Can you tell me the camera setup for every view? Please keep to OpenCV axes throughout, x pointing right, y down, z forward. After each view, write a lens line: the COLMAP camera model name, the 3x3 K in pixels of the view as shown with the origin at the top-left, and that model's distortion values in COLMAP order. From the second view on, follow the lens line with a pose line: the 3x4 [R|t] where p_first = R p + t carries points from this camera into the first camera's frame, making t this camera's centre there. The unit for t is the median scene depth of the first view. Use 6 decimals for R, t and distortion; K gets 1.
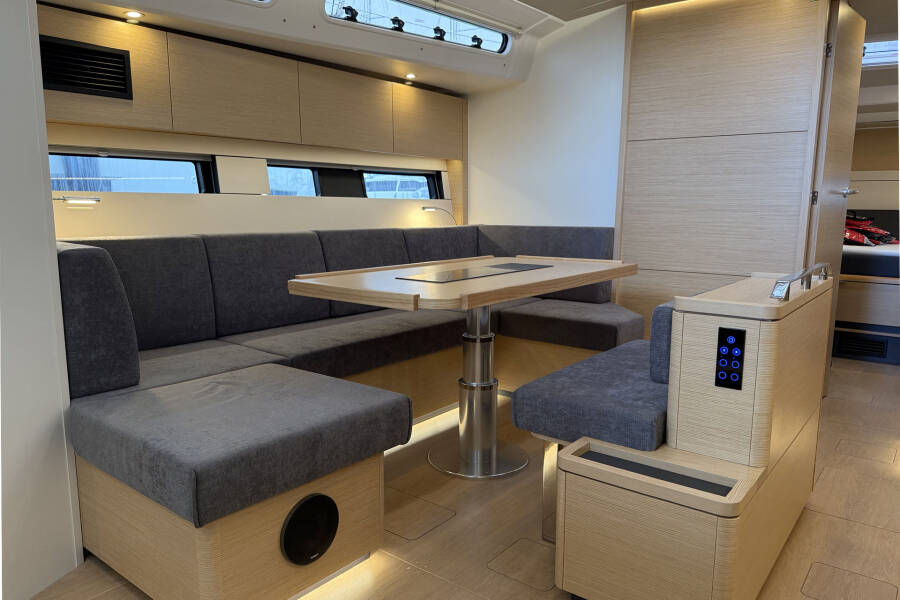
lens RADIAL K [[639.2, 0, 450.0], [0, 639.2, 300.0], [0, 0, 1]] dist [0.000908, 0.002055]
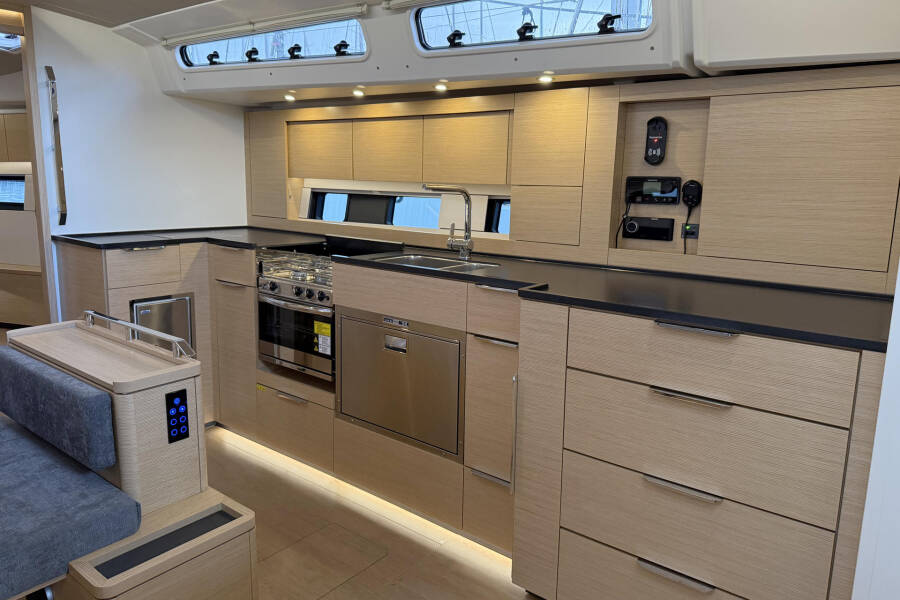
lens RADIAL K [[643.5, 0, 449.3], [0, 643.5, 292.5], [0, 0, 1]] dist [0.002097, -0.001658]
pose [[0.013997, -0.183030, 0.983008, -0.410350], [0.147250, 0.972763, 0.179026, -0.162655], [-0.989000, 0.142242, 0.040567, 0.259967]]
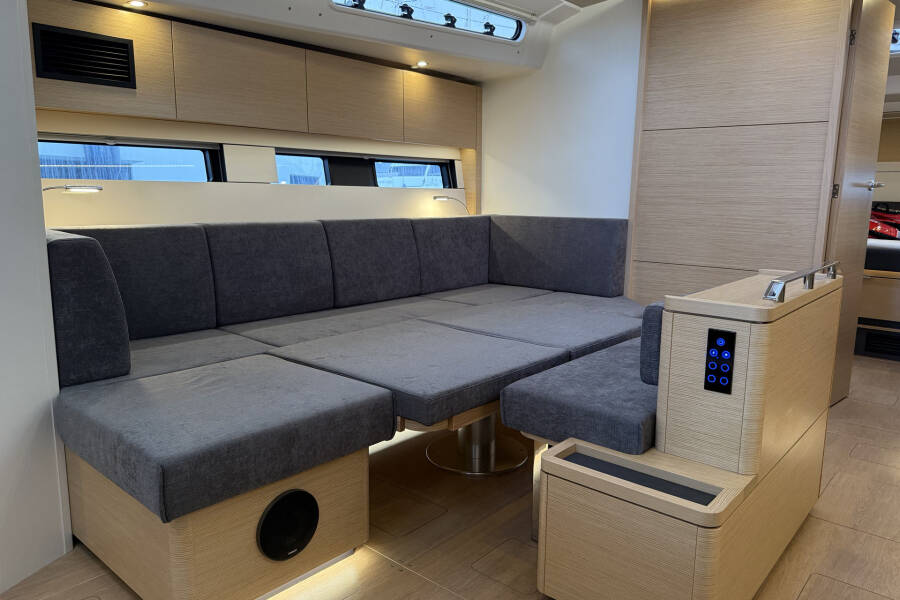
lens RADIAL K [[643.5, 0, 449.3], [0, 643.5, 292.5], [0, 0, 1]] dist [0.002097, -0.001658]
pose [[0.998967, 0.014394, -0.043092, 0.044017], [-0.014077, 0.999872, 0.007653, -0.008313], [0.043197, -0.007038, 0.999042, 0.009942]]
